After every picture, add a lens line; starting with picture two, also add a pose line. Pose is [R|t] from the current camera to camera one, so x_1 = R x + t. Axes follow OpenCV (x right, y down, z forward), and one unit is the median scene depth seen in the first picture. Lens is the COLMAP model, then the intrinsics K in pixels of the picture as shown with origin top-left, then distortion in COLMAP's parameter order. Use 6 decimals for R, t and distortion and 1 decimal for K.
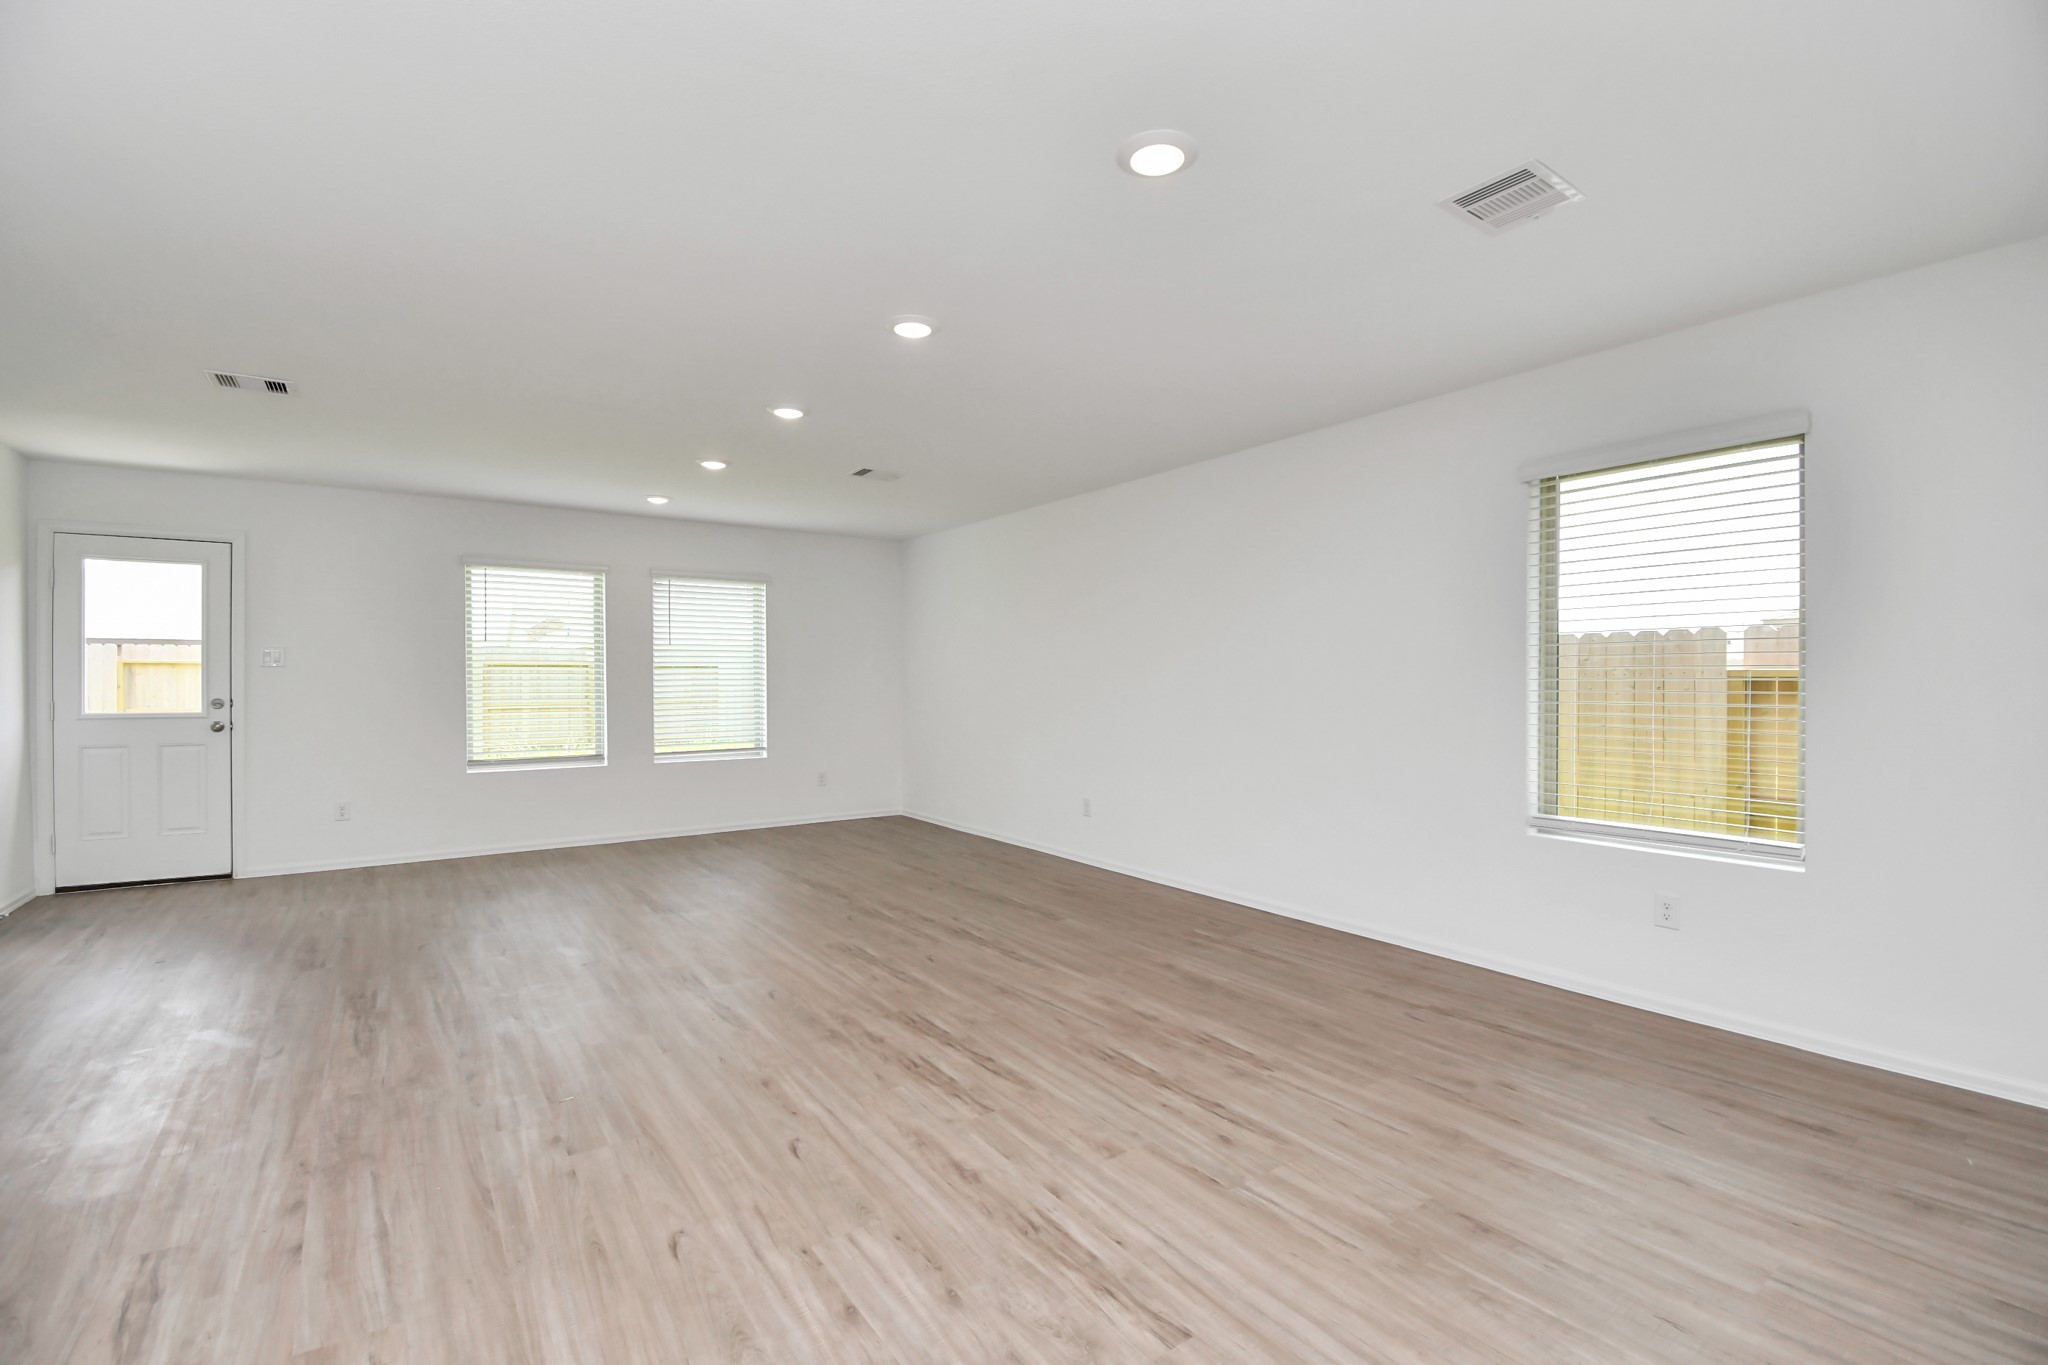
lens RADIAL K [[880.7, 0, 1024.0], [0, 880.7, 682.5], [0, 0, 1]] dist [0.025335, -0.023481]
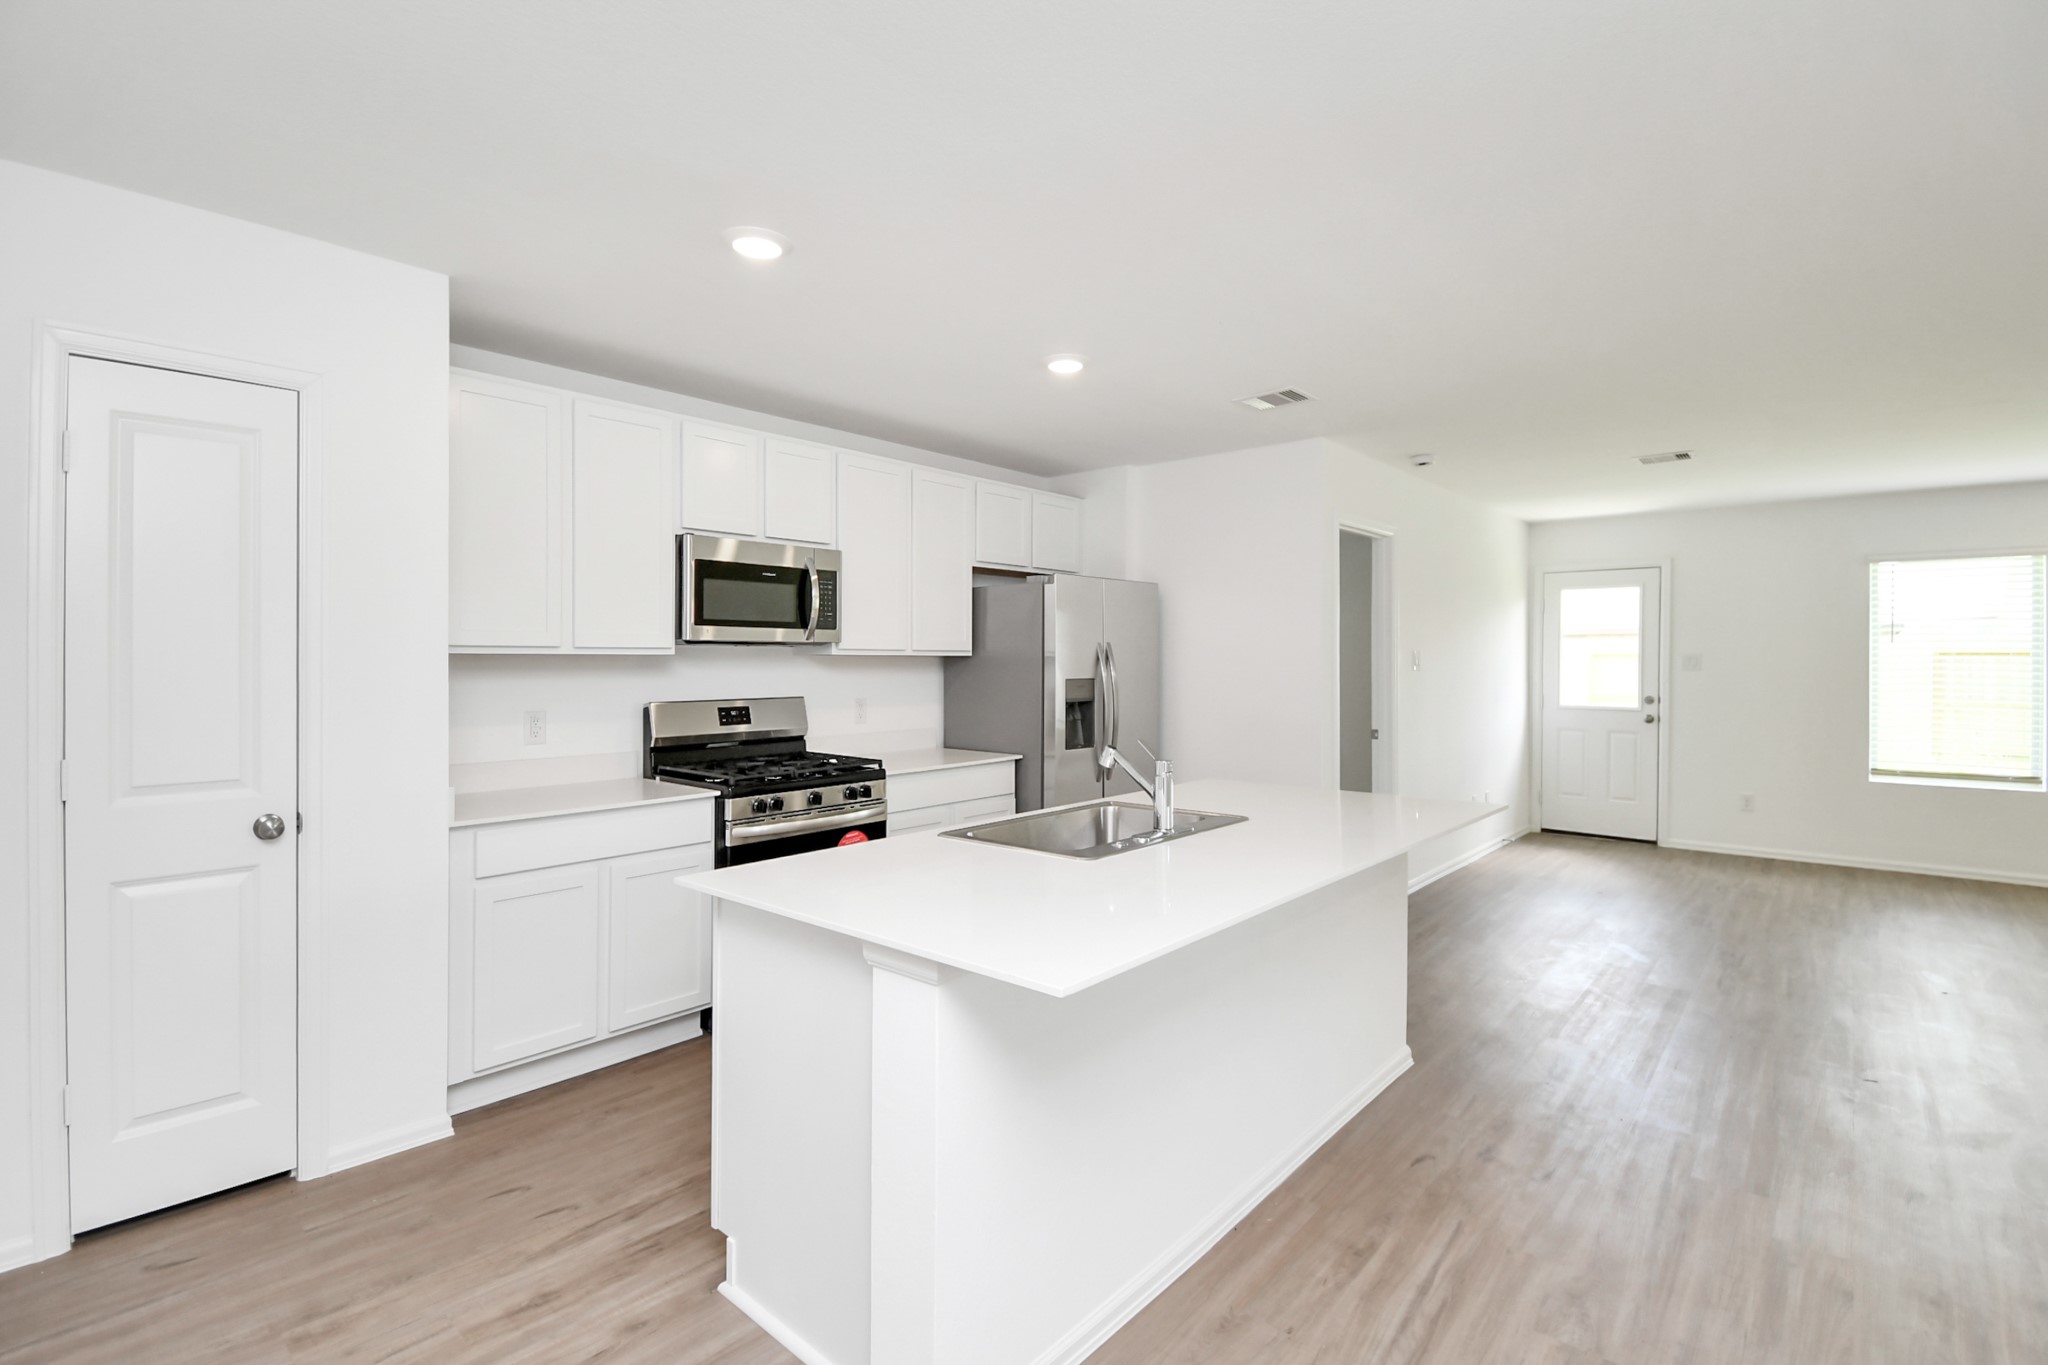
lens RADIAL K [[951.6, 0, 1021.6], [0, 951.6, 679.7], [0, 0, 1]] dist [-0.037418, -0.000211]
pose [[0.221644, 0.024423, -0.974822, 0.248157], [-0.004619, 0.999701, 0.023997, -0.046830], [0.975117, -0.000816, 0.221690, -0.215567]]
